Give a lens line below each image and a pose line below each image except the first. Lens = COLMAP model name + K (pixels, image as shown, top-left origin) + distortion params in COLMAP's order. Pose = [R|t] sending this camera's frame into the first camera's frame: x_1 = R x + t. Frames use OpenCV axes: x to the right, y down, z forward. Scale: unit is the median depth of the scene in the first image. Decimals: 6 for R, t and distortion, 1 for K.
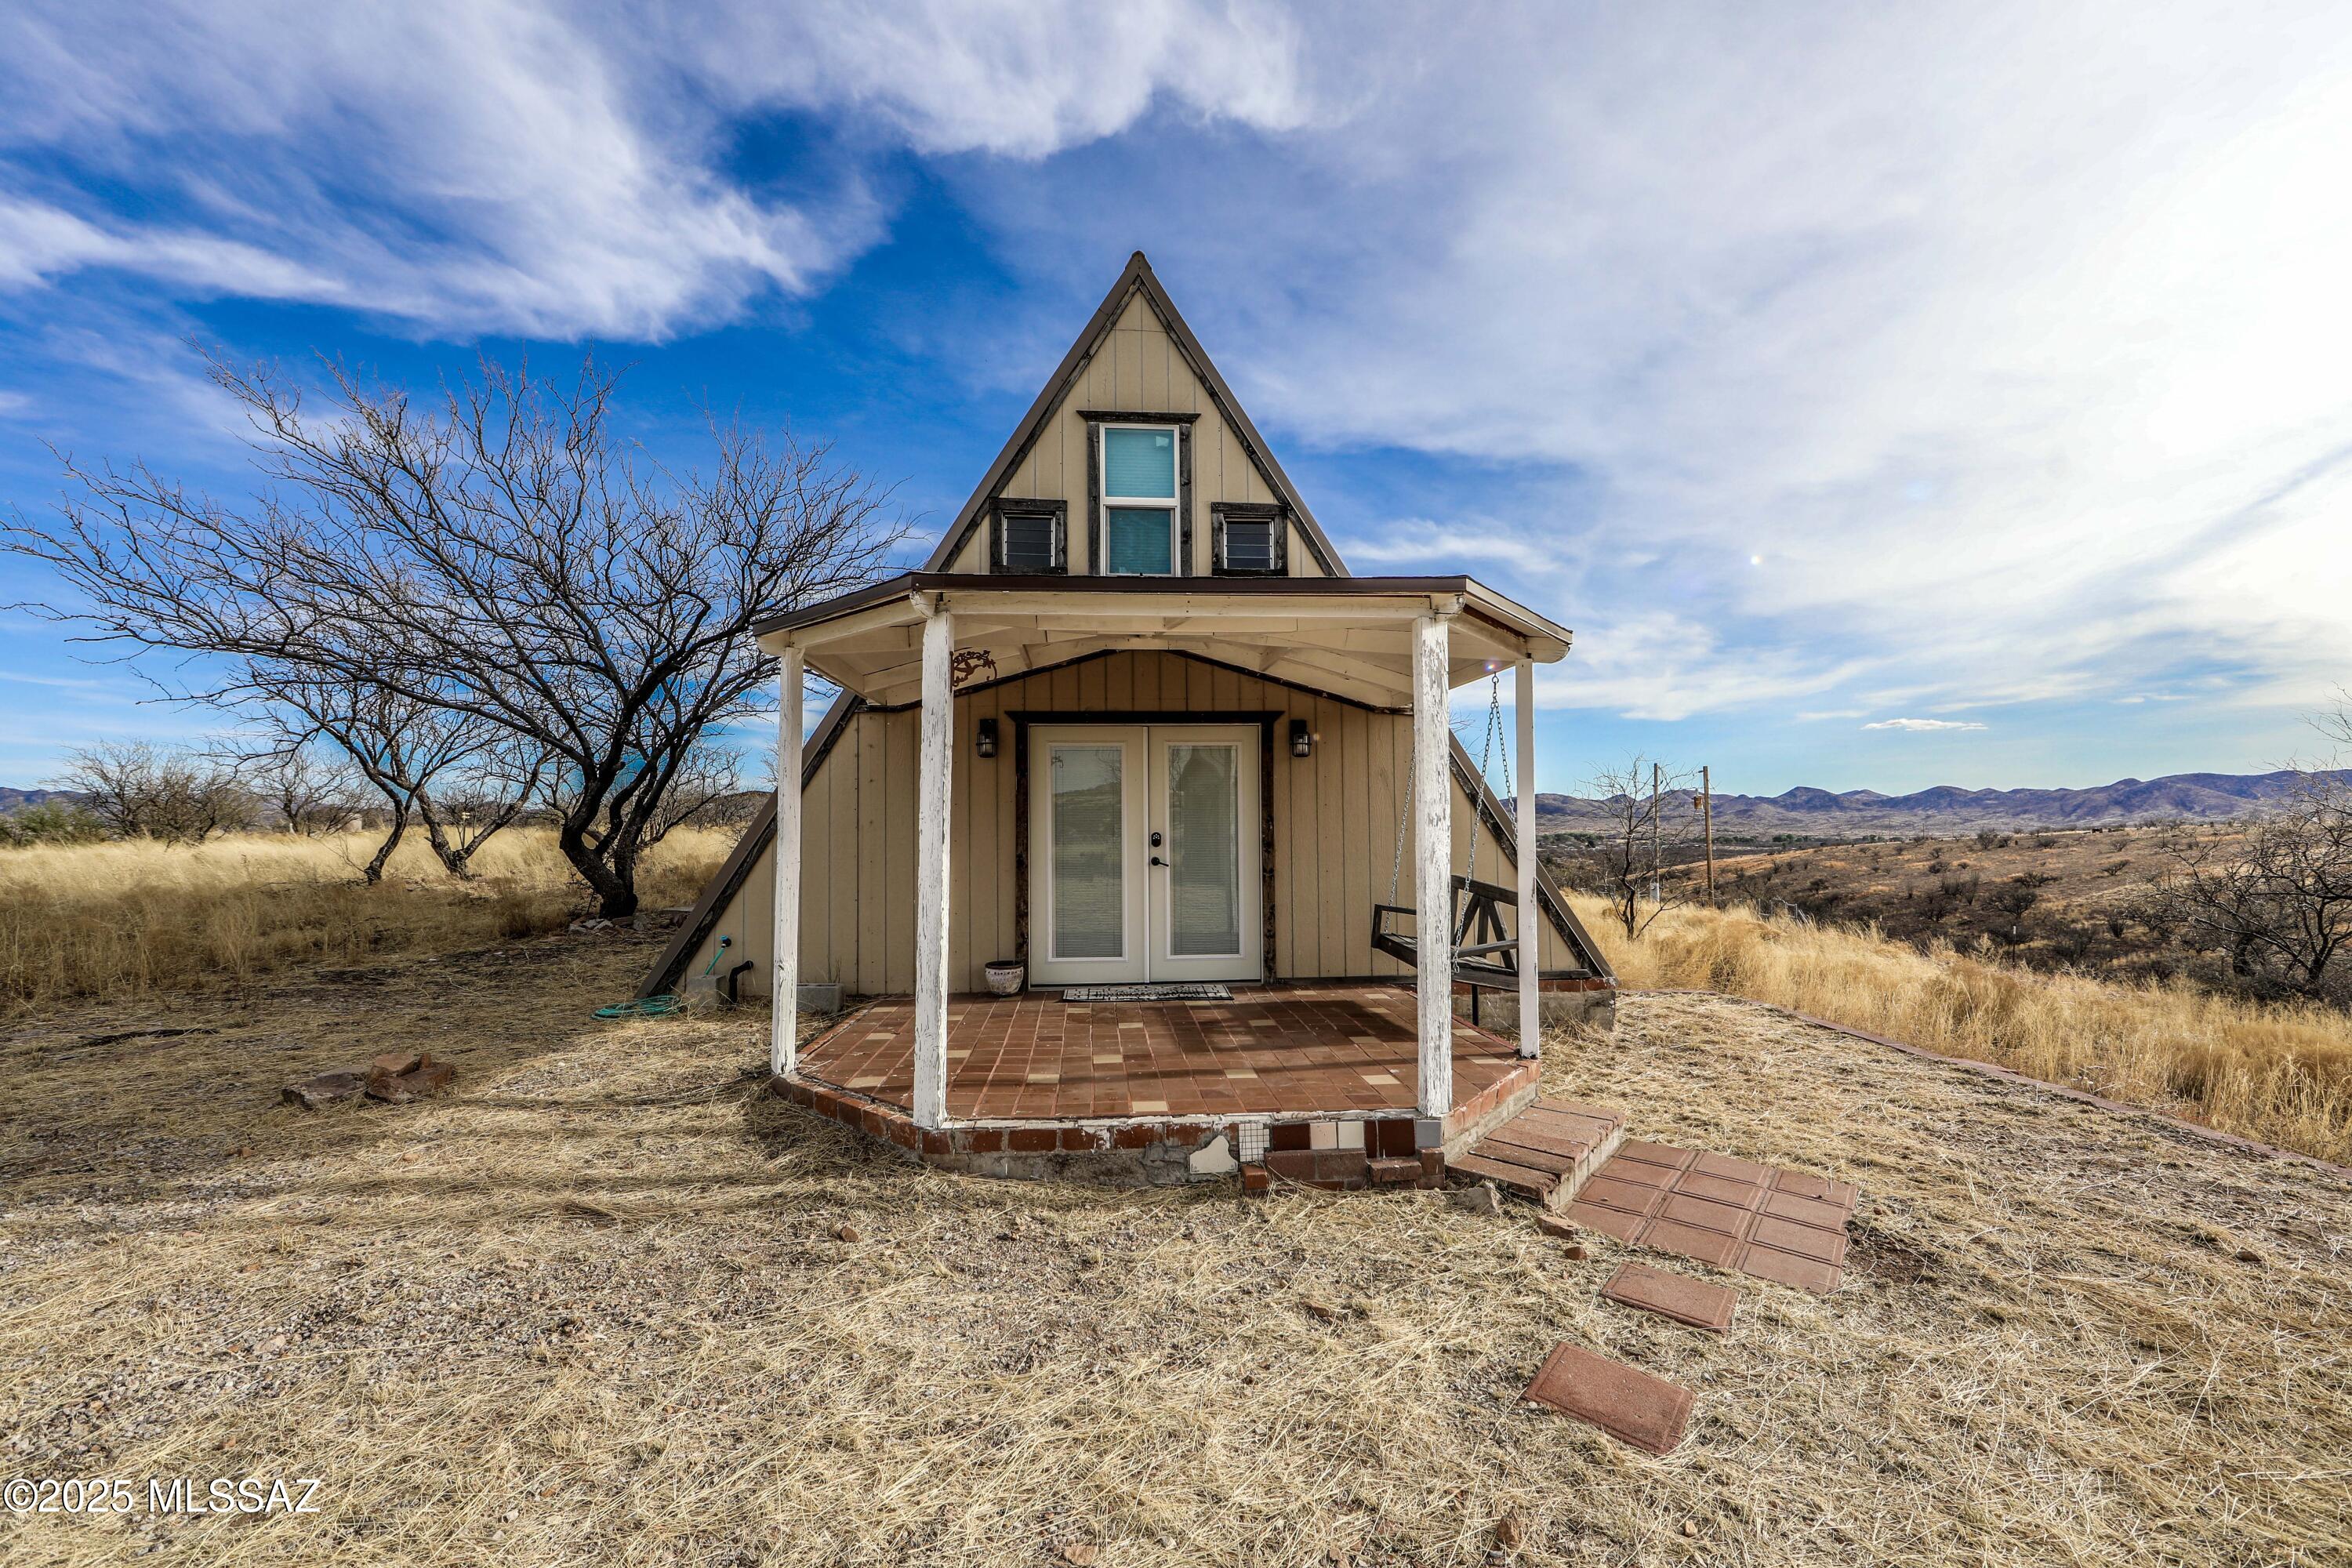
lens RADIAL K [[920.6, 0, 1177.8], [0, 920.6, 795.9], [0, 0, 1]] dist [-0.020168, 0.005396]
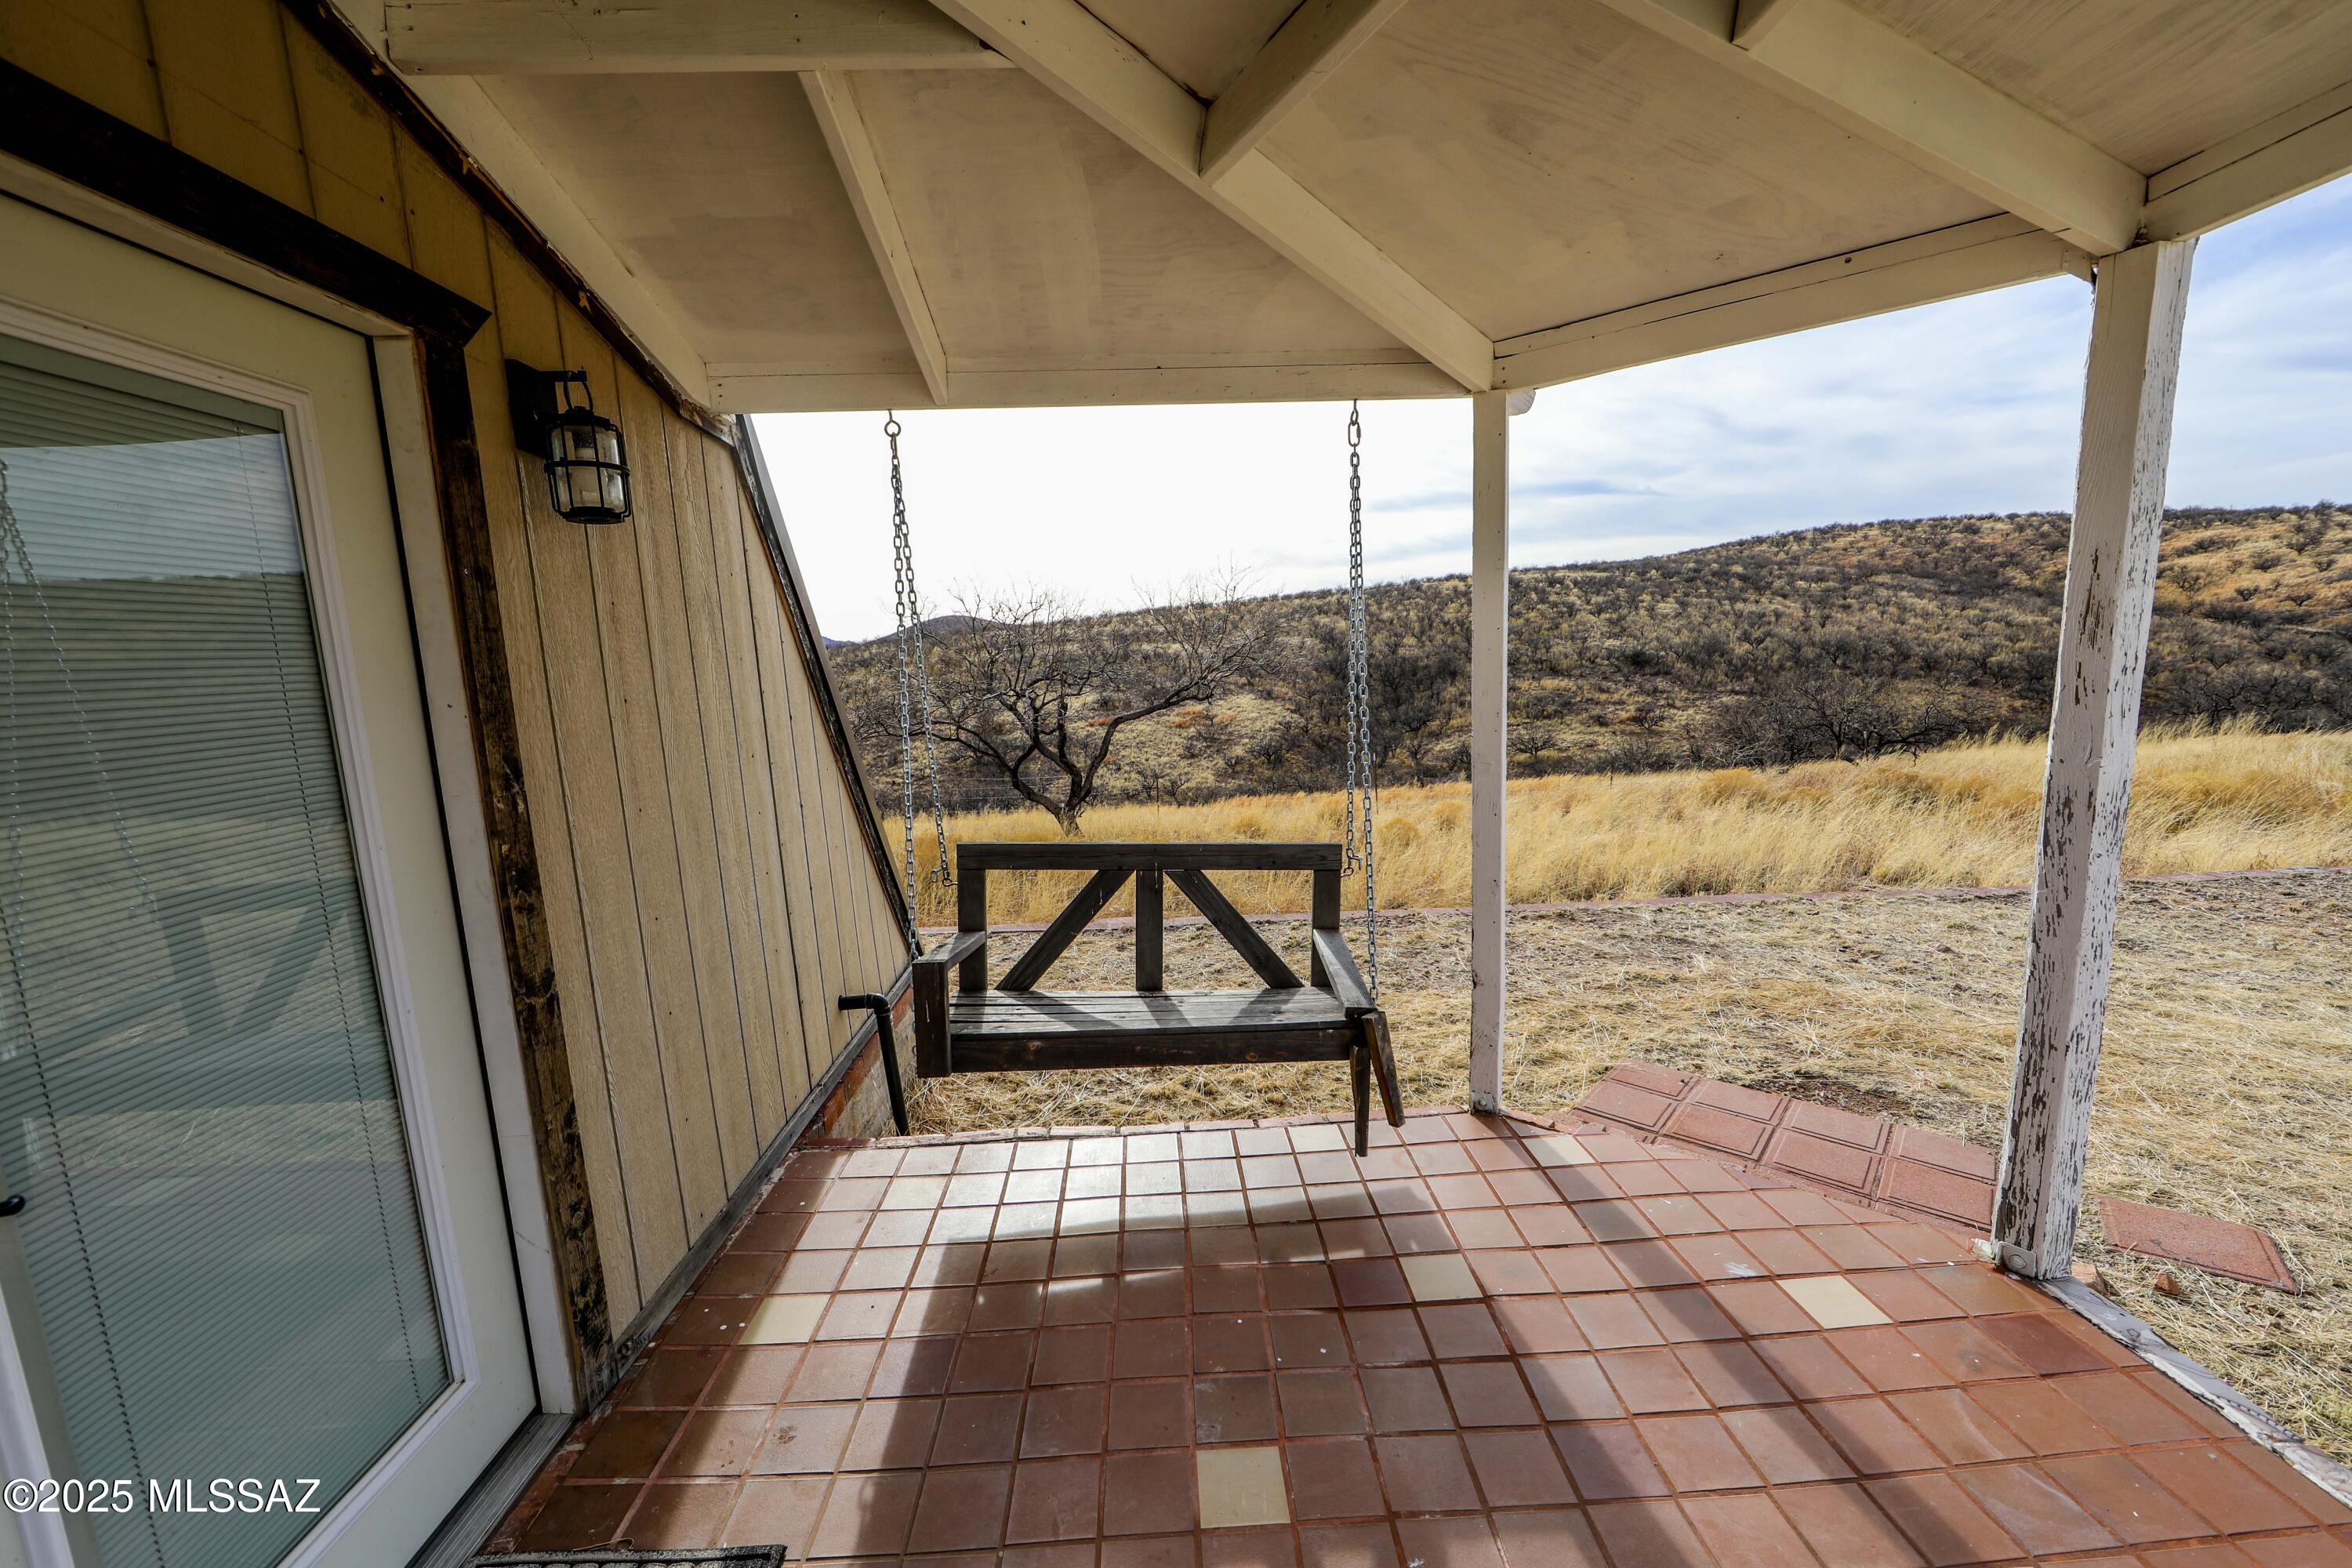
lens RADIAL K [[920.6, 0, 1177.8], [0, 920.6, 795.9], [0, 0, 1]] dist [-0.020168, 0.005396]
pose [[0.074211, -0.148687, 0.986096, -0.118719], [0.024567, 0.988795, 0.147245, 0.000587], [-0.996940, 0.013298, 0.077032, 0.809905]]
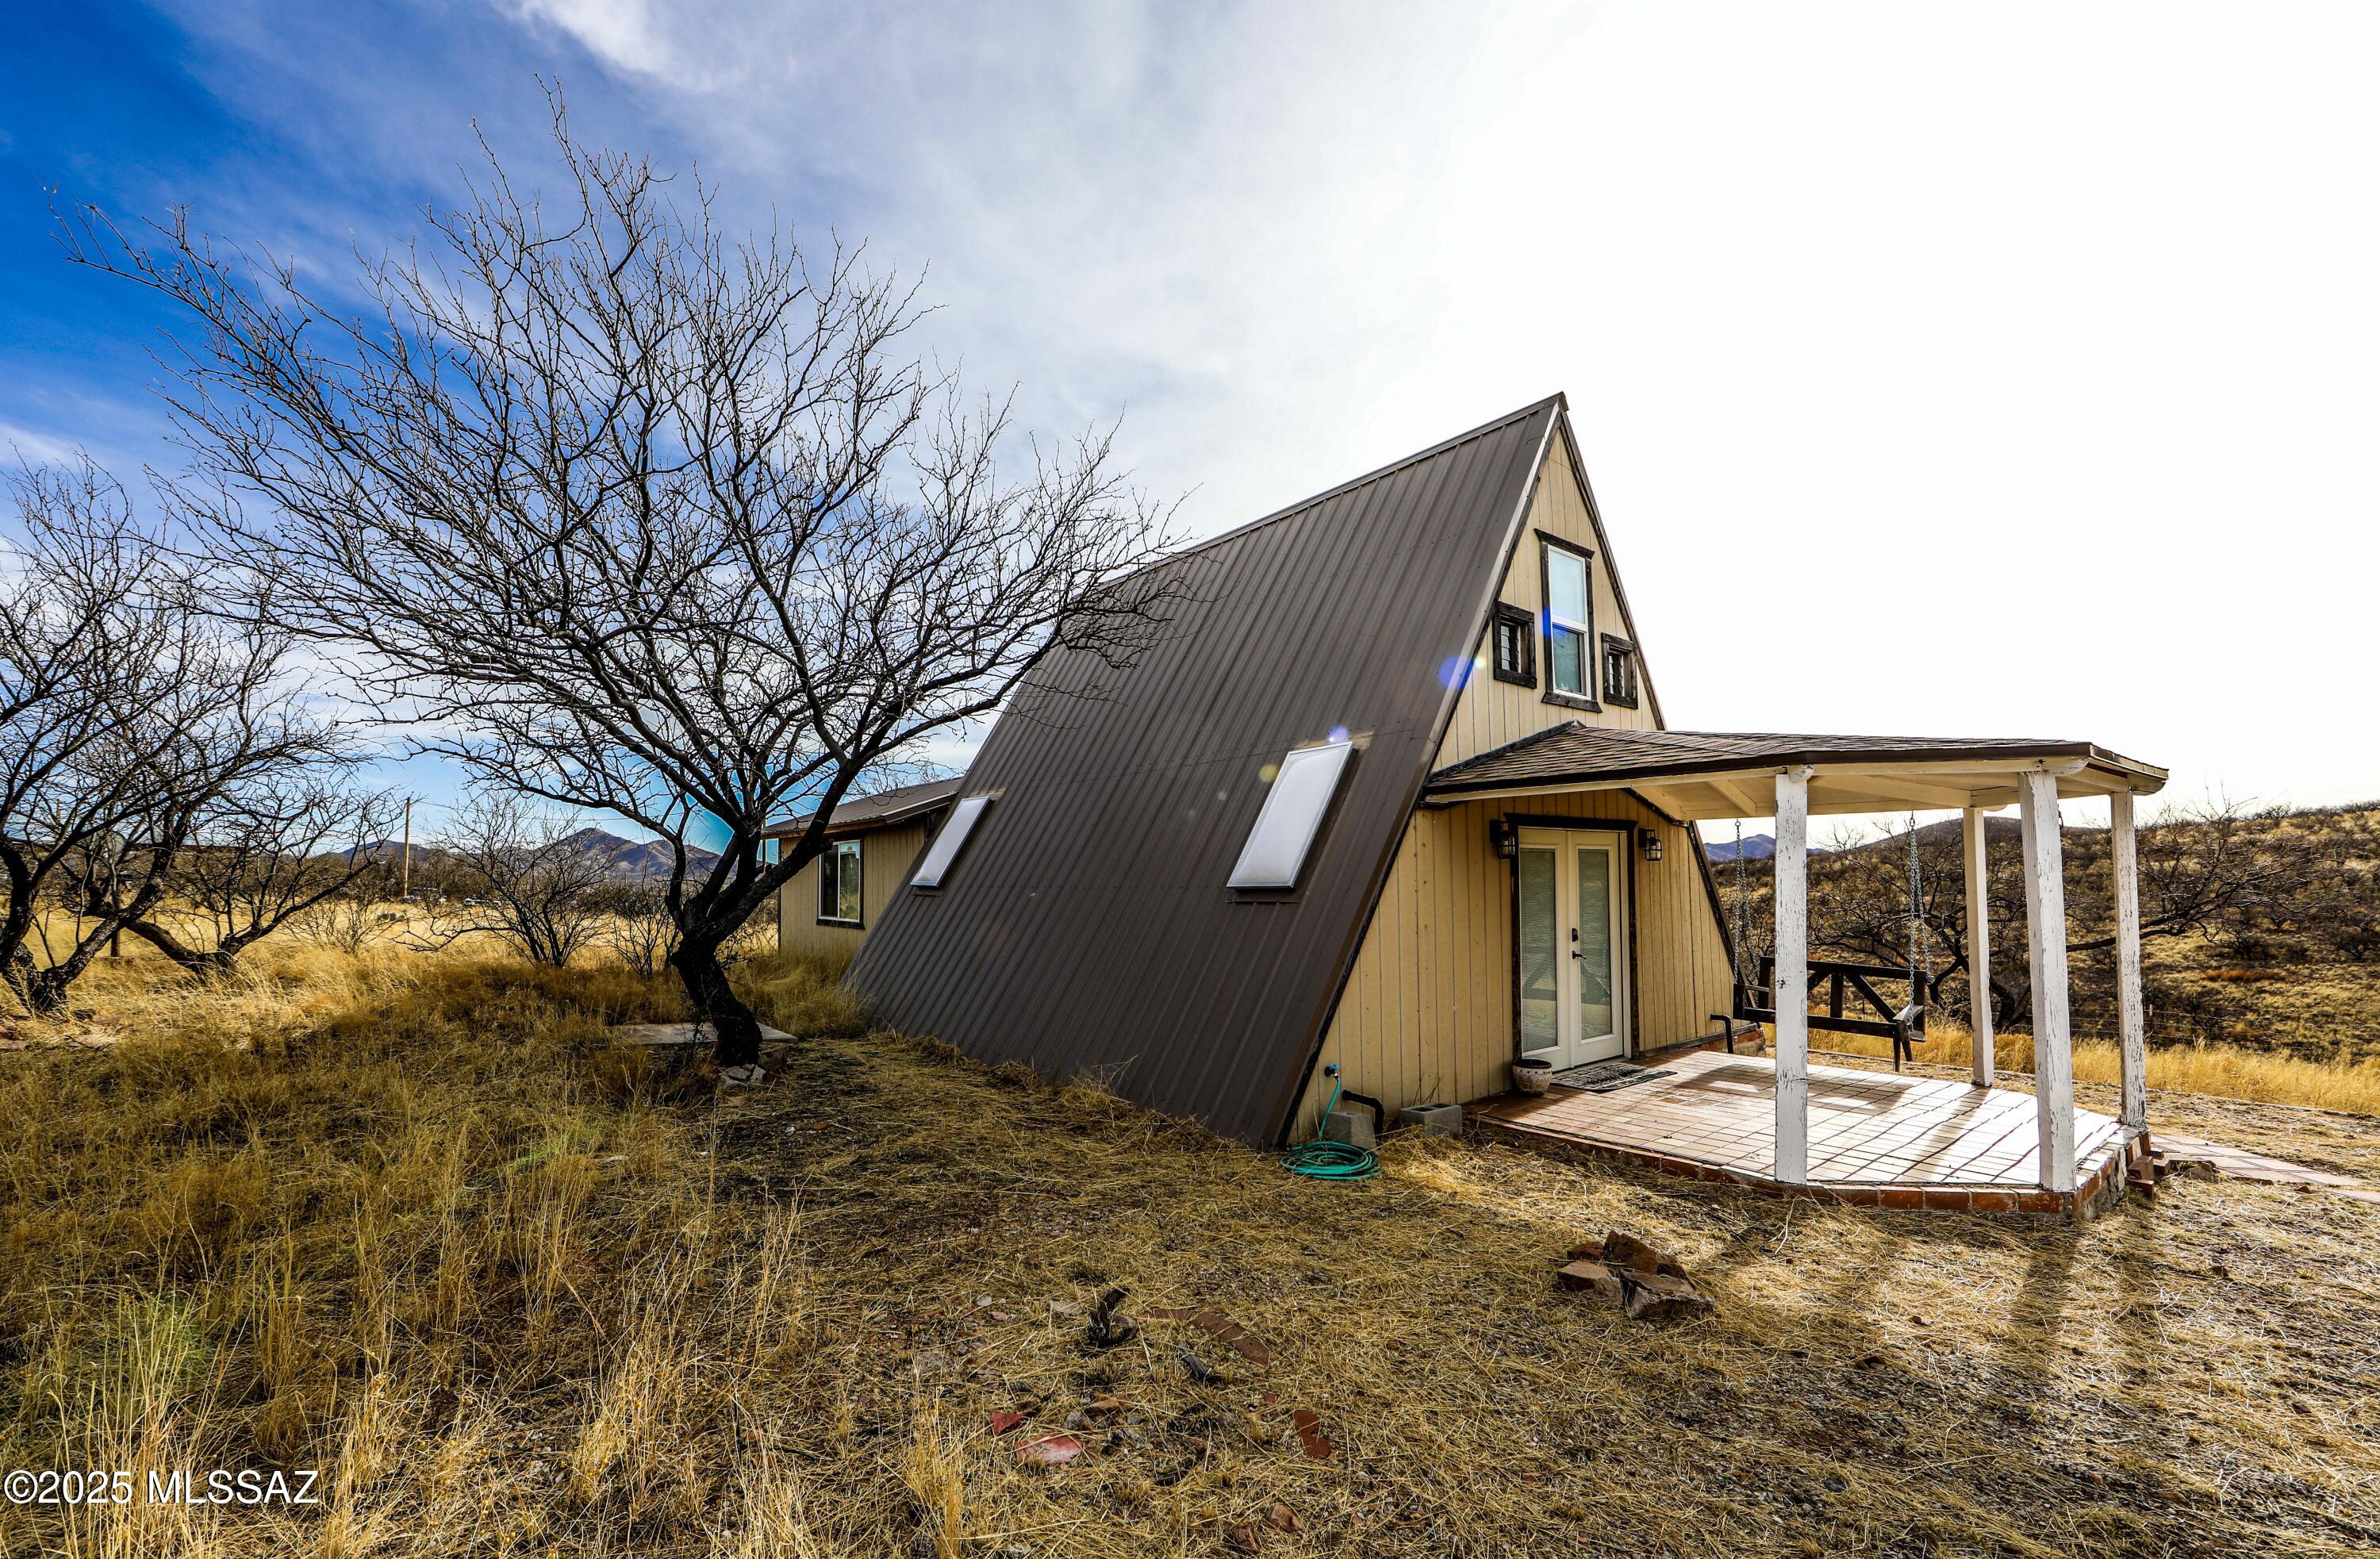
lens RADIAL K [[998.4, 0, 1158.2], [0, 998.4, 836.1], [0, 0, 1]] dist [0.000368, -0.000020]
pose [[0.842534, 0.027735, 0.537928, -1.060293], [-0.010593, 0.999334, -0.034933, -0.023460], [-0.538538, 0.023734, 0.842267, 0.273405]]
